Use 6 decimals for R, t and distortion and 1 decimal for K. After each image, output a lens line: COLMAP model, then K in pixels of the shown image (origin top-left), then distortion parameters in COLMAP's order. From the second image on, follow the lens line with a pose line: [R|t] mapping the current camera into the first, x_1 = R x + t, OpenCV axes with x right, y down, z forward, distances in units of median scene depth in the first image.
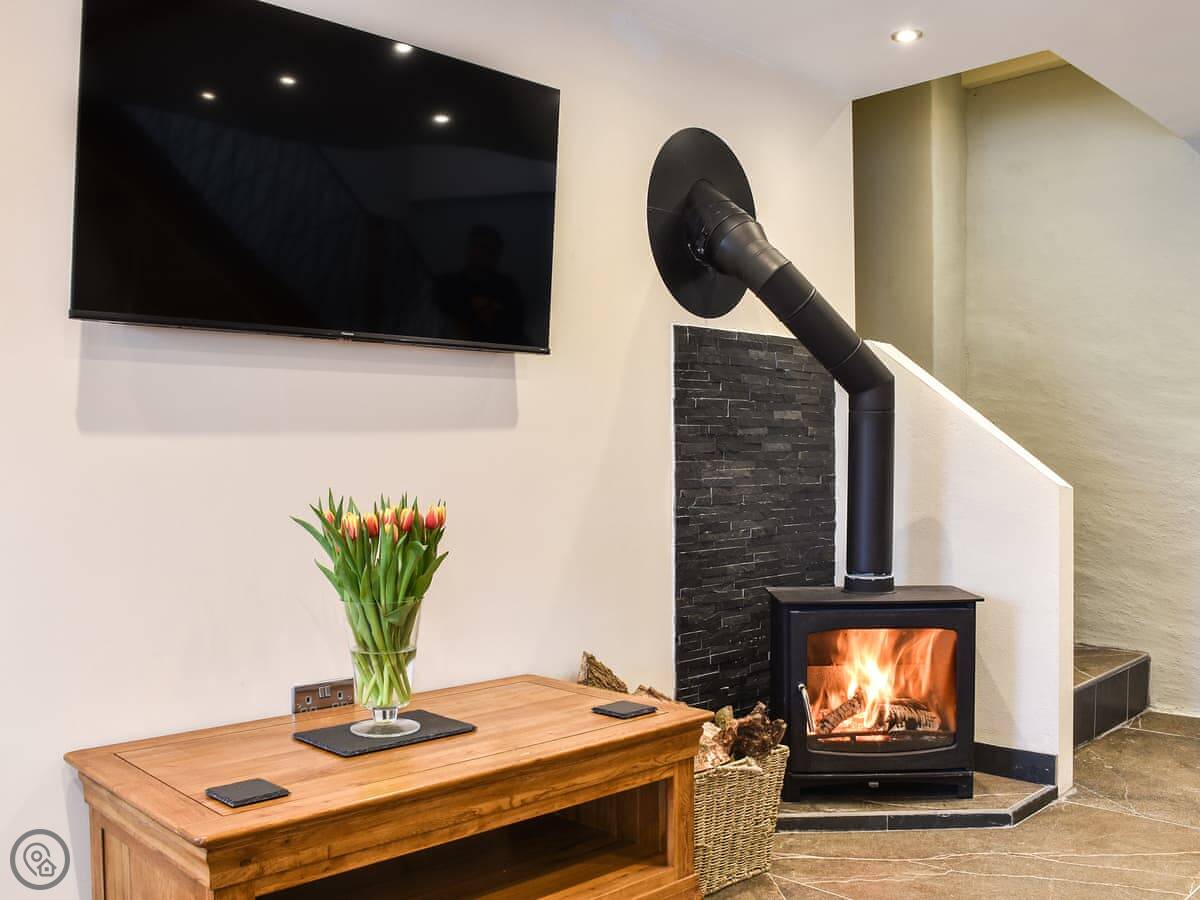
lens RADIAL K [[1084.2, 0, 605.7], [0, 1084.2, 452.2], [0, 0, 1]] dist [-0.135022, 0.099840]
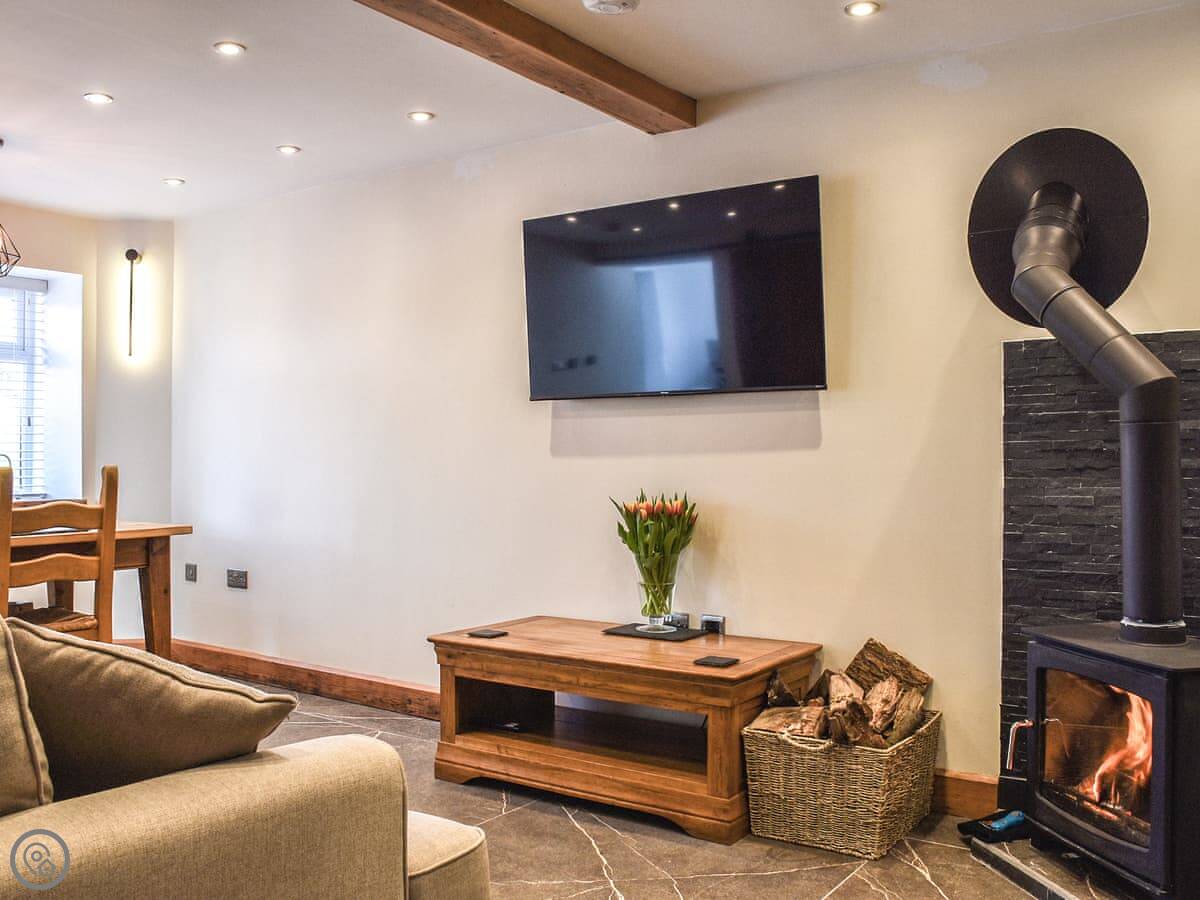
lens RADIAL K [[1084.2, 0, 597.2], [0, 1084.2, 458.3], [0, 0, 1]] dist [-0.135022, 0.099840]
pose [[0.192825, 0.001393, -0.981232, 0.974198], [0.004574, 0.999987, 0.002318, -0.013721], [0.981222, -0.004935, 0.192816, 0.443195]]
